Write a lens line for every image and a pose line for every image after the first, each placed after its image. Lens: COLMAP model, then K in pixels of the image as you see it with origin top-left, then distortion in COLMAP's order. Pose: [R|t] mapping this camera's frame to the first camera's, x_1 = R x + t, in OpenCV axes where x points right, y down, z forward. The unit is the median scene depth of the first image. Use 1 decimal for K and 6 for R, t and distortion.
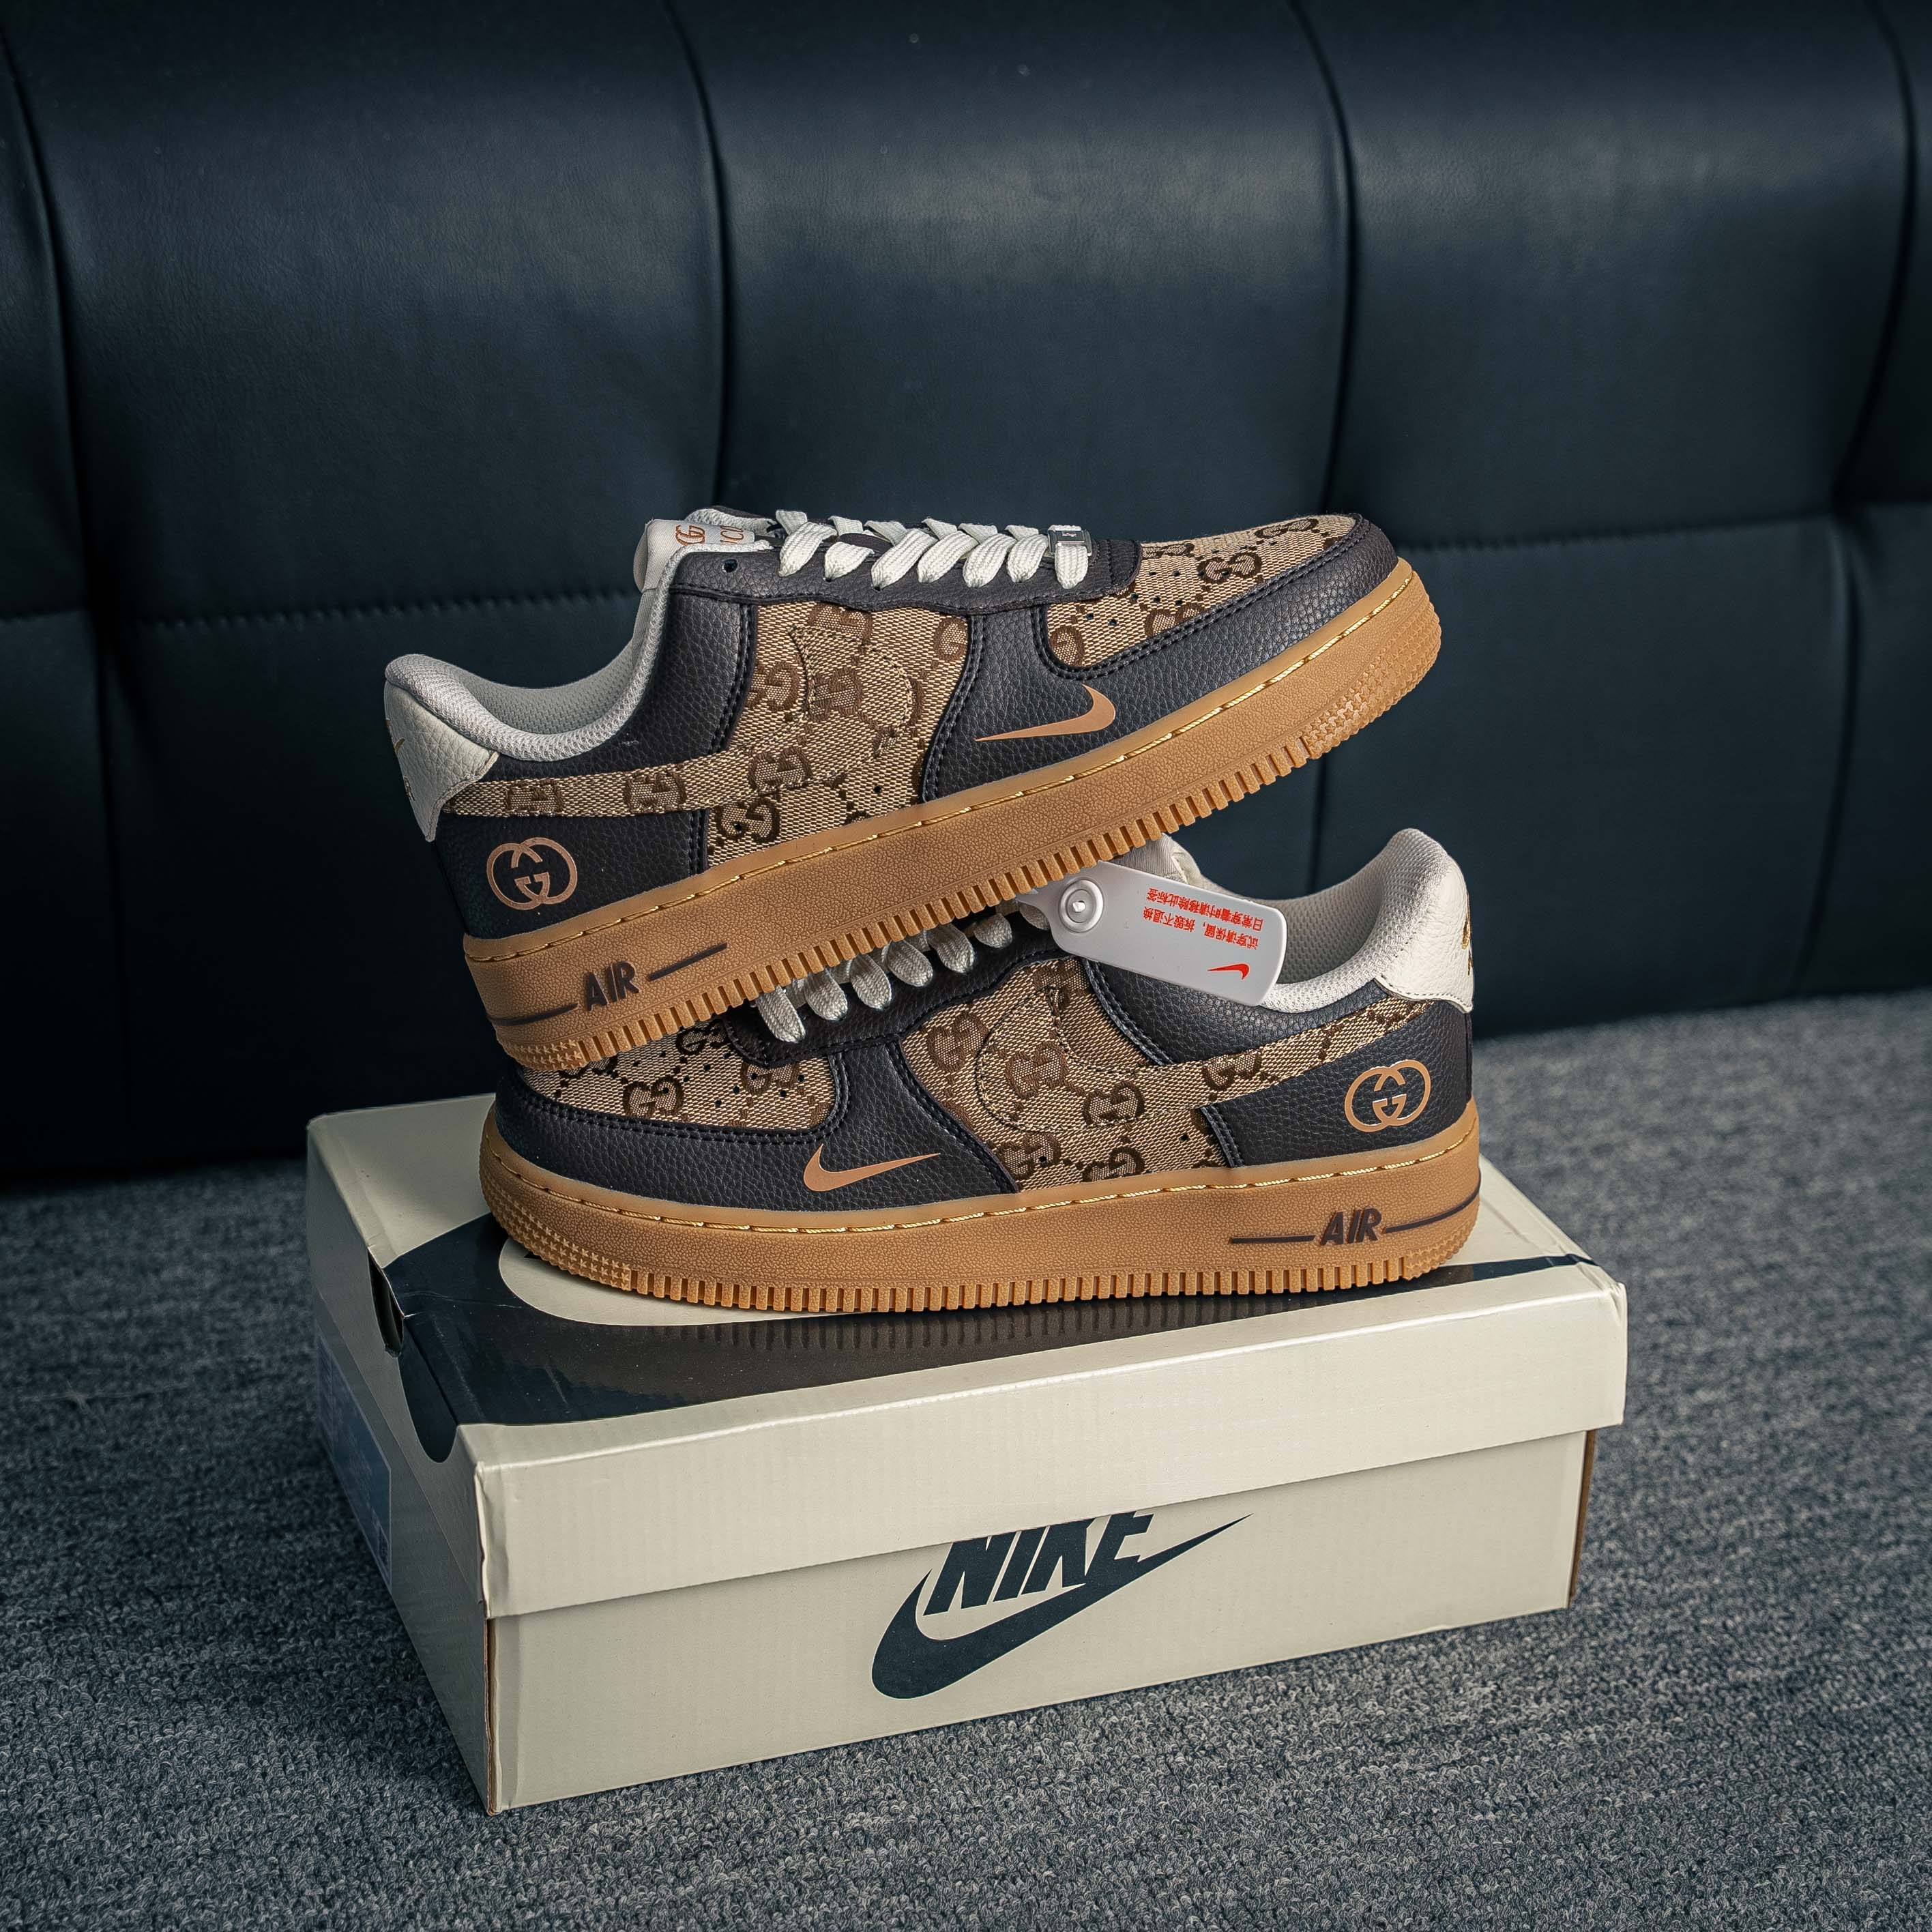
lens RADIAL K [[3798.0, 0, 966.0], [0, 3798.0, 966.0], [0, 0, 1]] dist [0.005899, -0.178156]
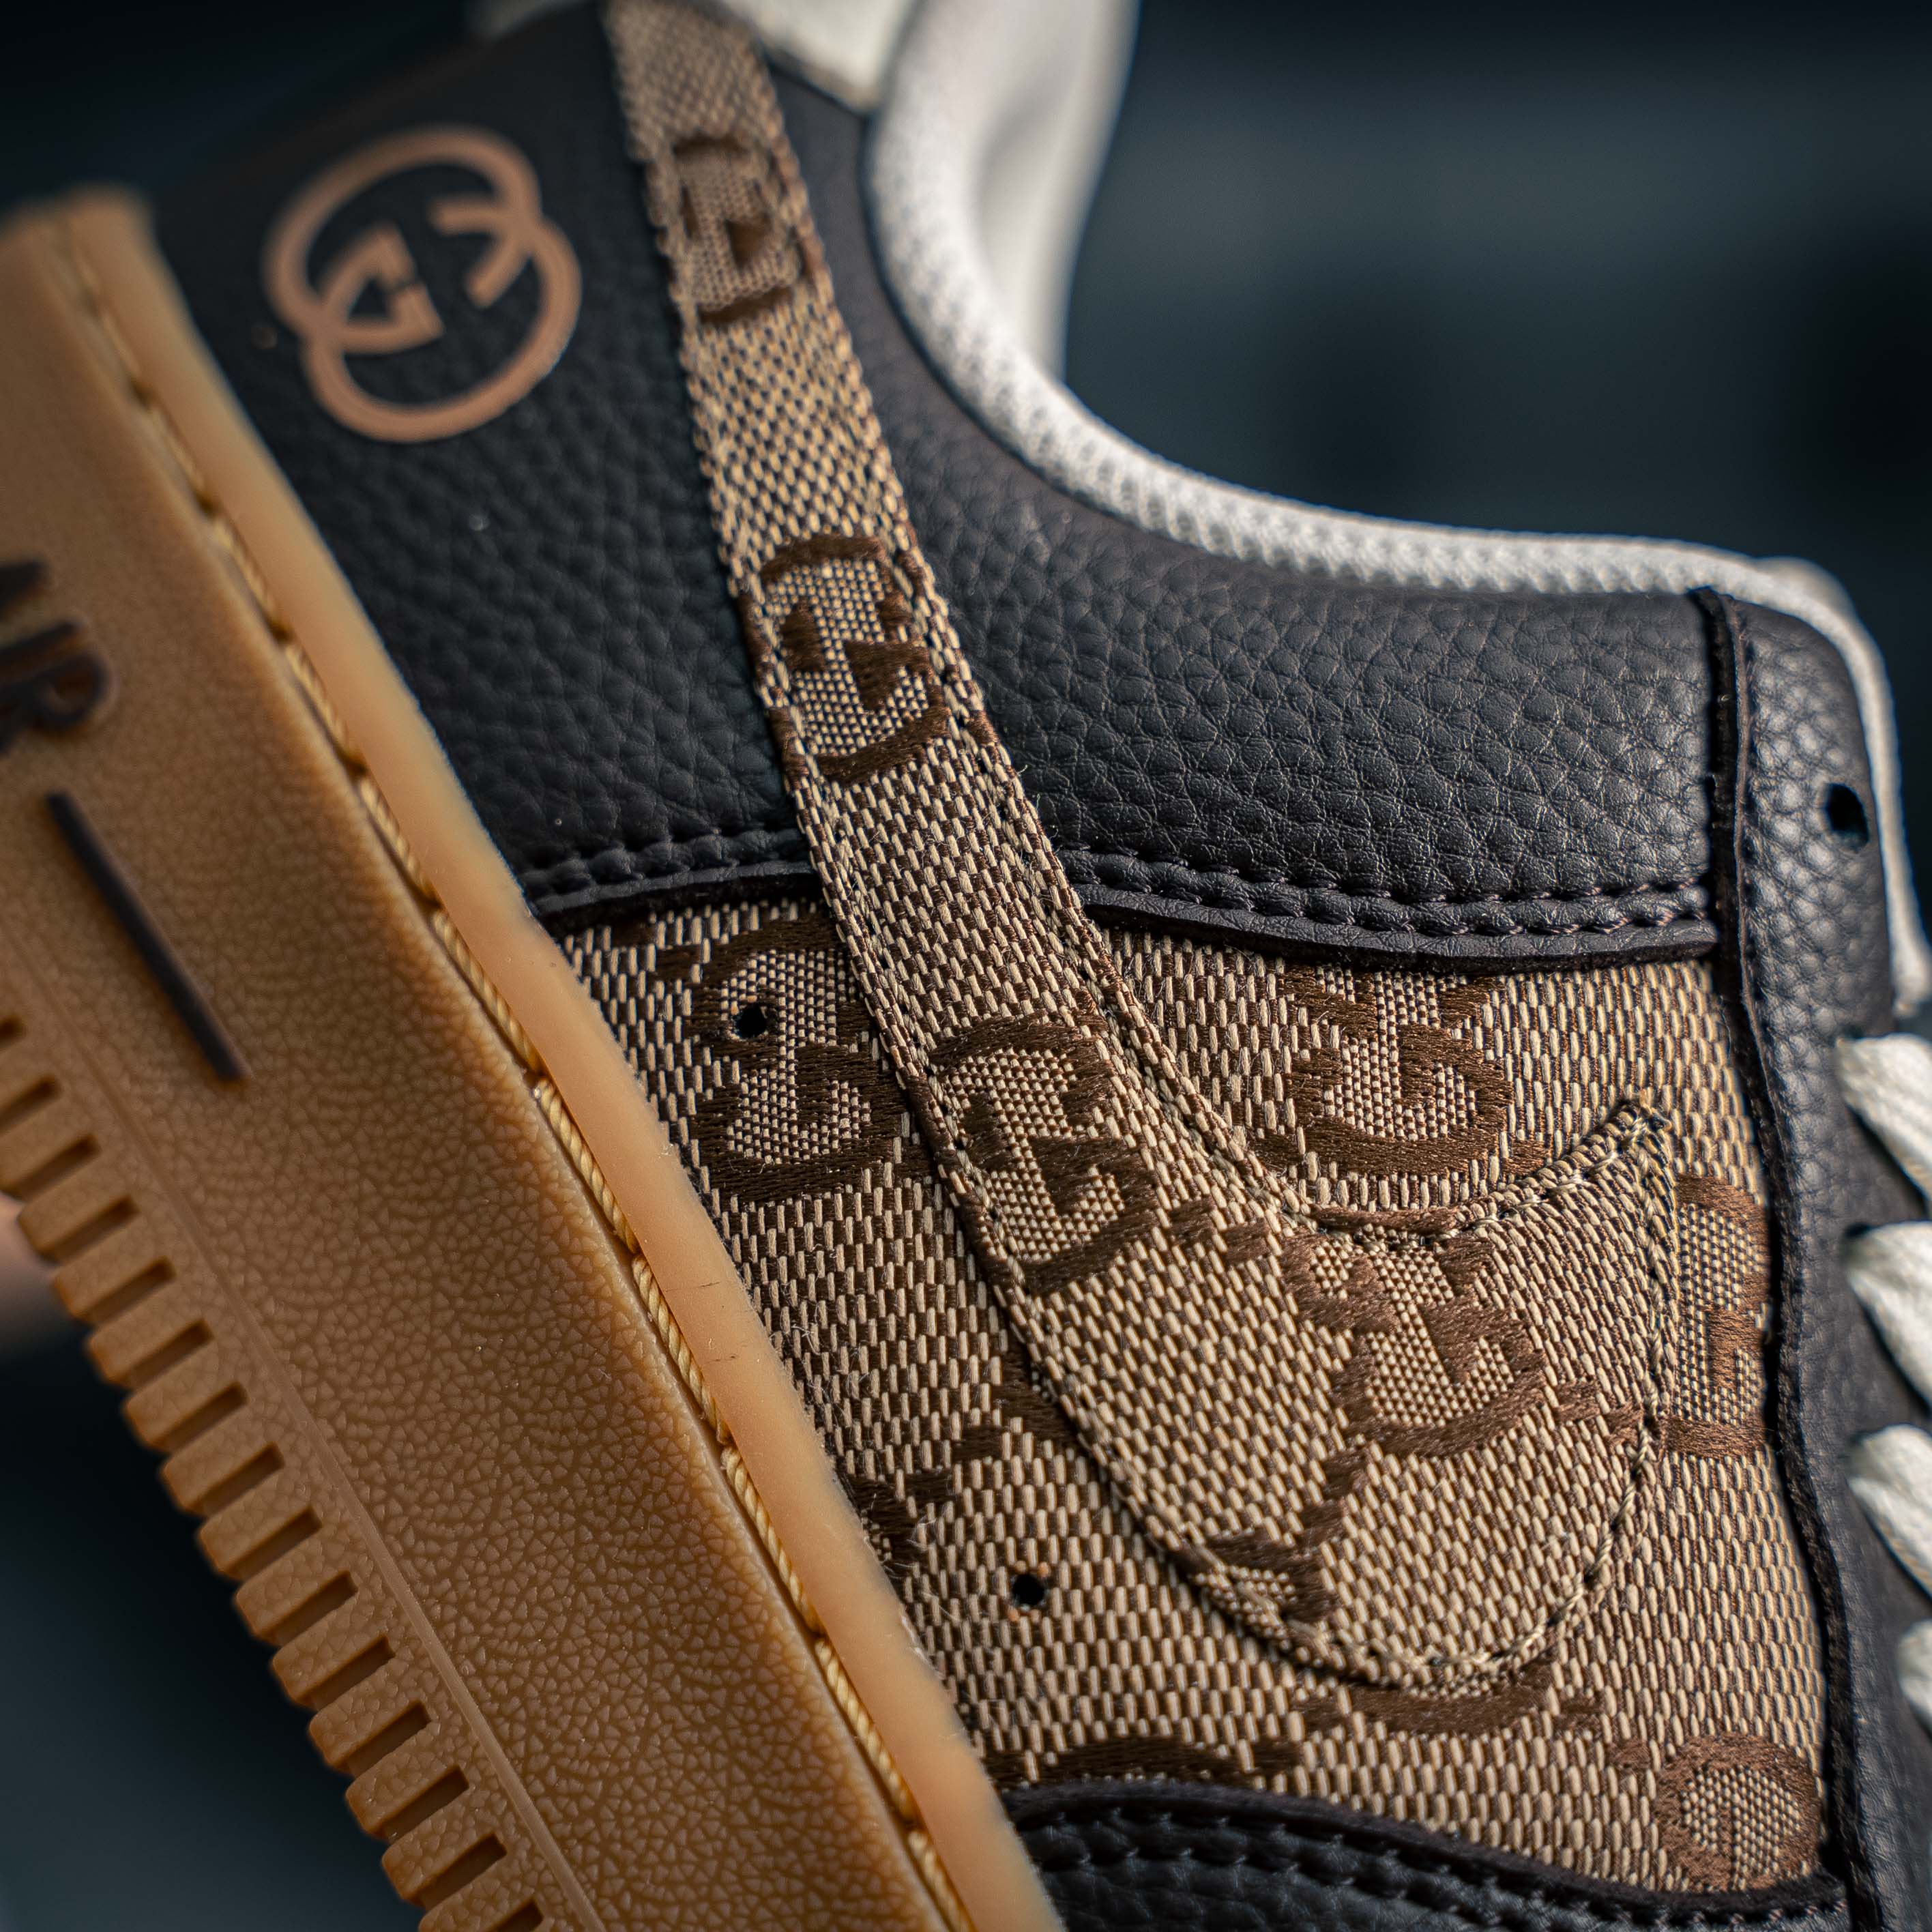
lens RADIAL K [[3791.0, 0, 966.0], [0, 3791.0, 966.0], [0, 0, 1]] dist [0.006140, -0.159071]
pose [[0.169807, 0.963469, -0.207106, -0.013280], [-0.970547, 0.127056, -0.204684, -0.002219], [-0.170892, 0.235763, 0.956667, 0.769358]]
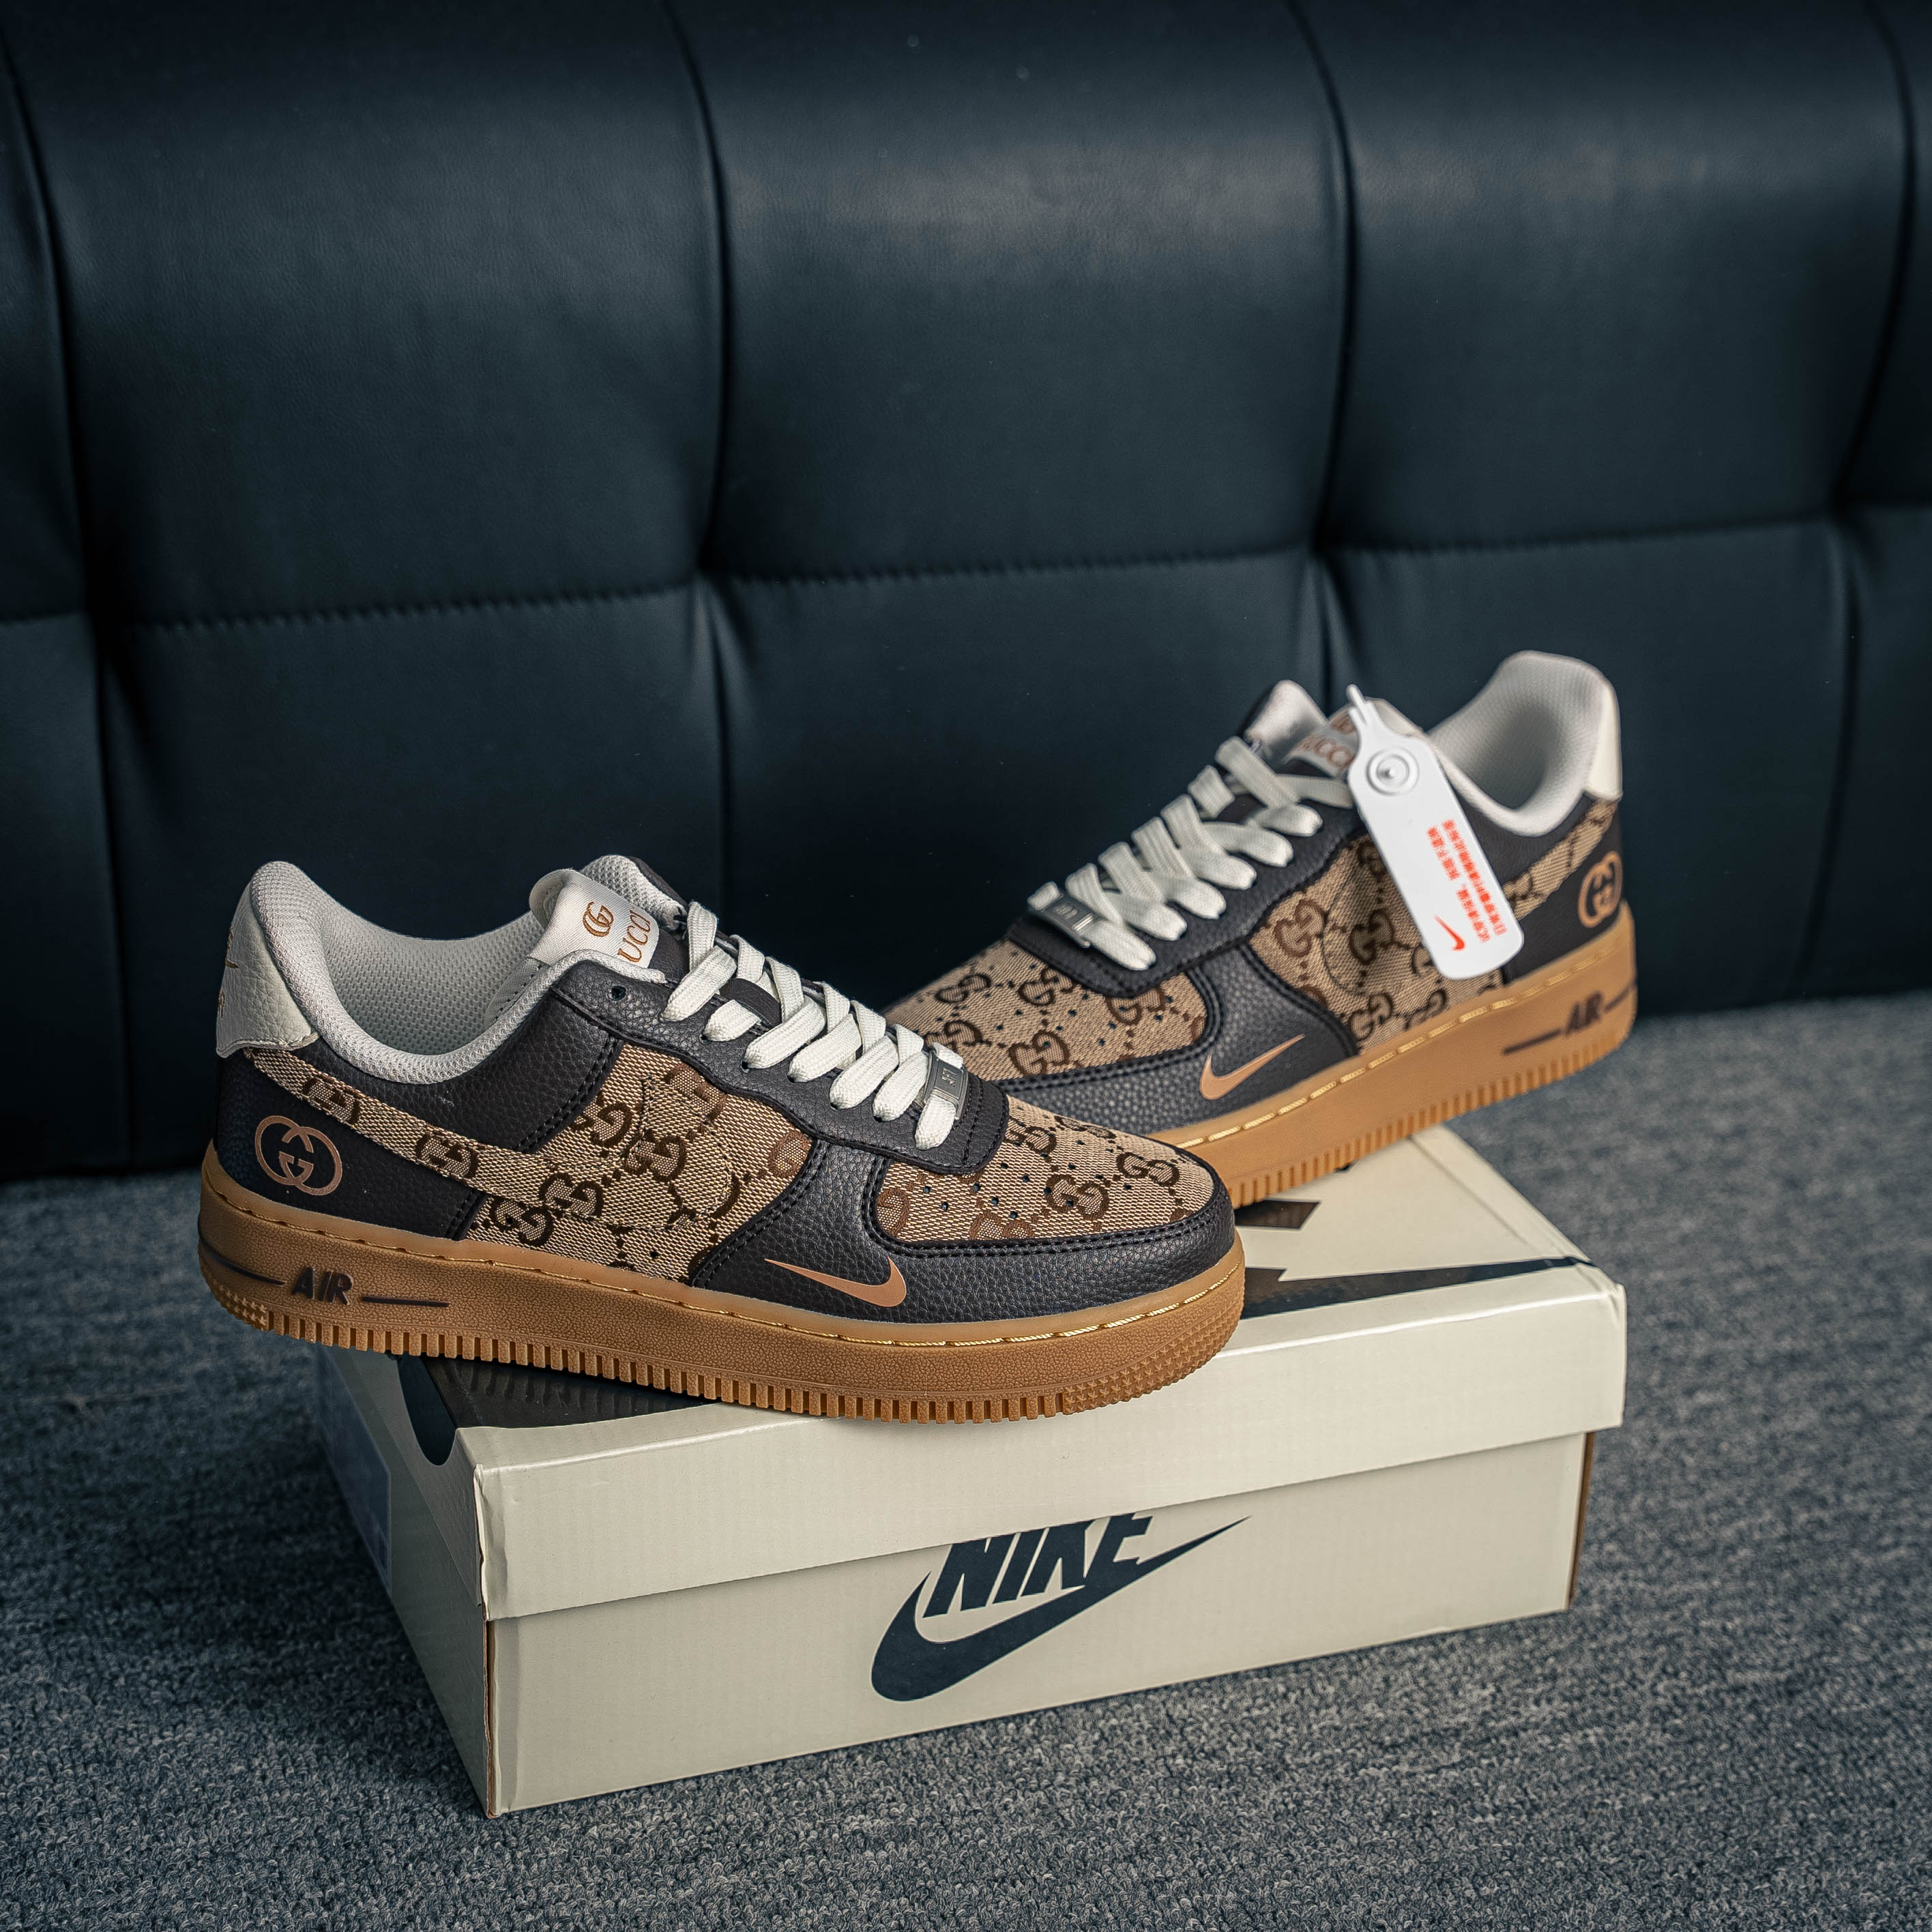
lens RADIAL K [[3791.0, 0, 966.0], [0, 3791.0, 966.0], [0, 0, 1]] dist [0.006140, -0.159071]
pose [[0.890907, 0.437449, 0.122160, -0.102304], [-0.451353, 0.882717, 0.130733, -0.272725], [-0.050644, -0.171608, 0.983863, 0.044022]]
